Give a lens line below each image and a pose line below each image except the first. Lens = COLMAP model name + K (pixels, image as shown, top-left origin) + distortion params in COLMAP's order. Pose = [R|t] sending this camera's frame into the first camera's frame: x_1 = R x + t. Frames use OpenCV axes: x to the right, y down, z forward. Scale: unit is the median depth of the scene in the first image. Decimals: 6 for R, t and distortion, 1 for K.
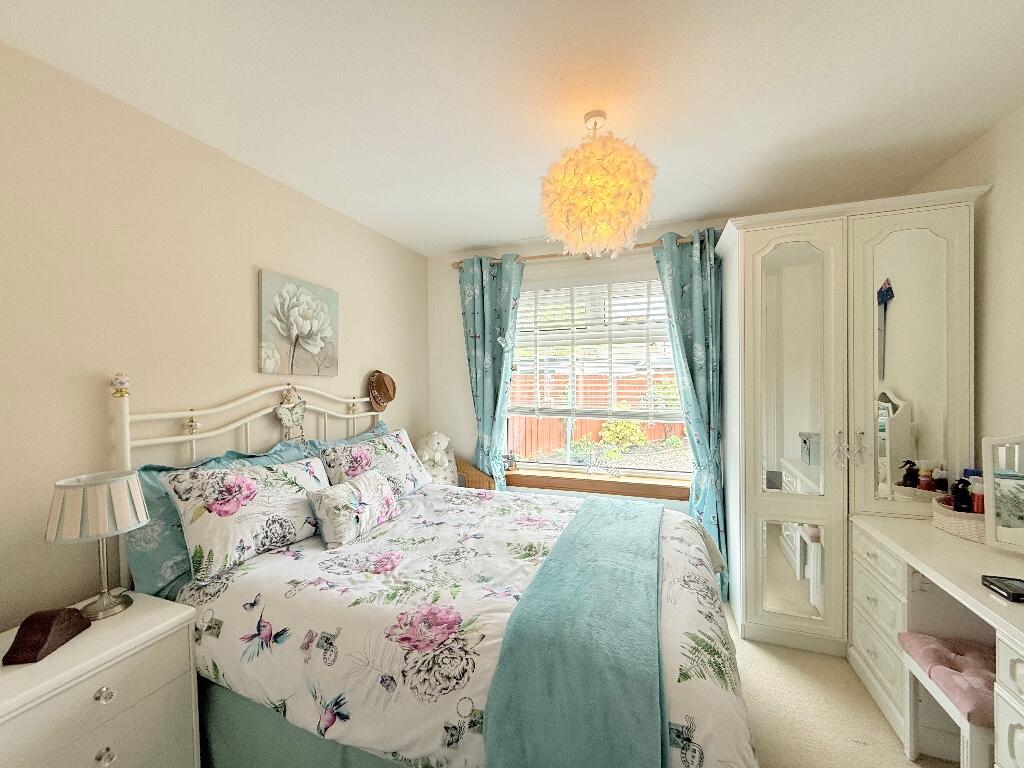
lens RADIAL K [[407.6, 0, 510.1], [0, 407.6, 385.5], [0, 0, 1]] dist [-0.000354, 0.000531]
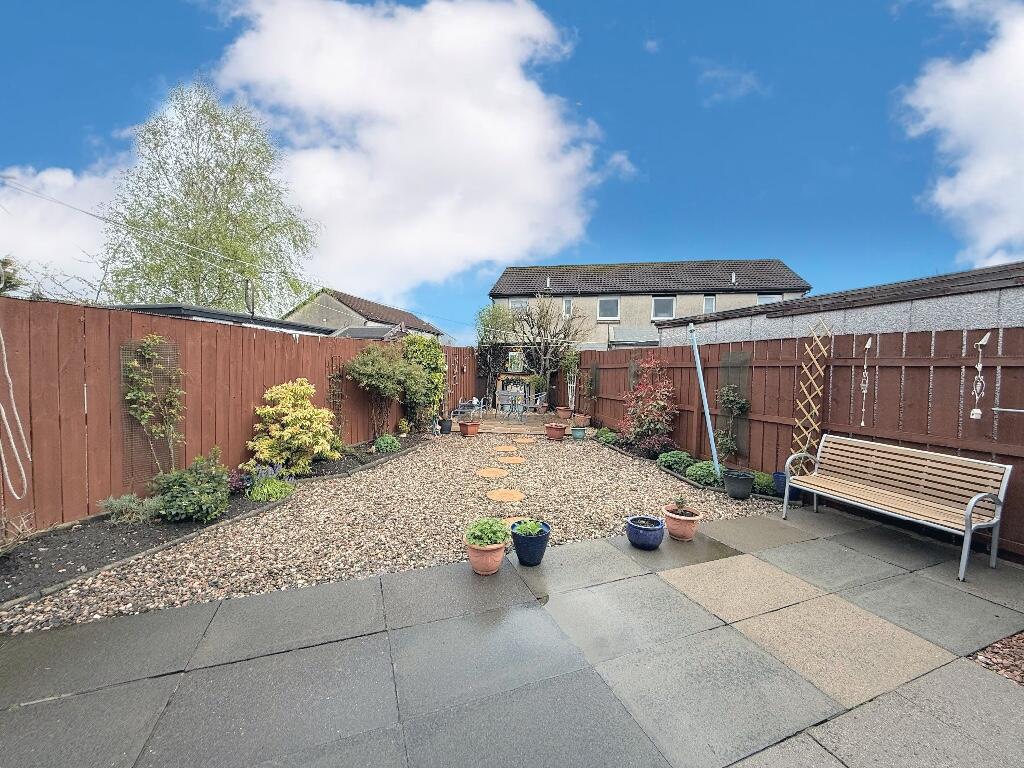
lens RADIAL K [[407.6, 0, 513.2], [0, 407.6, 377.0], [0, 0, 1]] dist [-0.000354, 0.000531]
pose [[0.760902, -0.000228, 0.648866, 0.143378], [-0.016944, 0.999652, 0.020221, 0.017670], [-0.648645, -0.026380, 0.760634, 0.408603]]
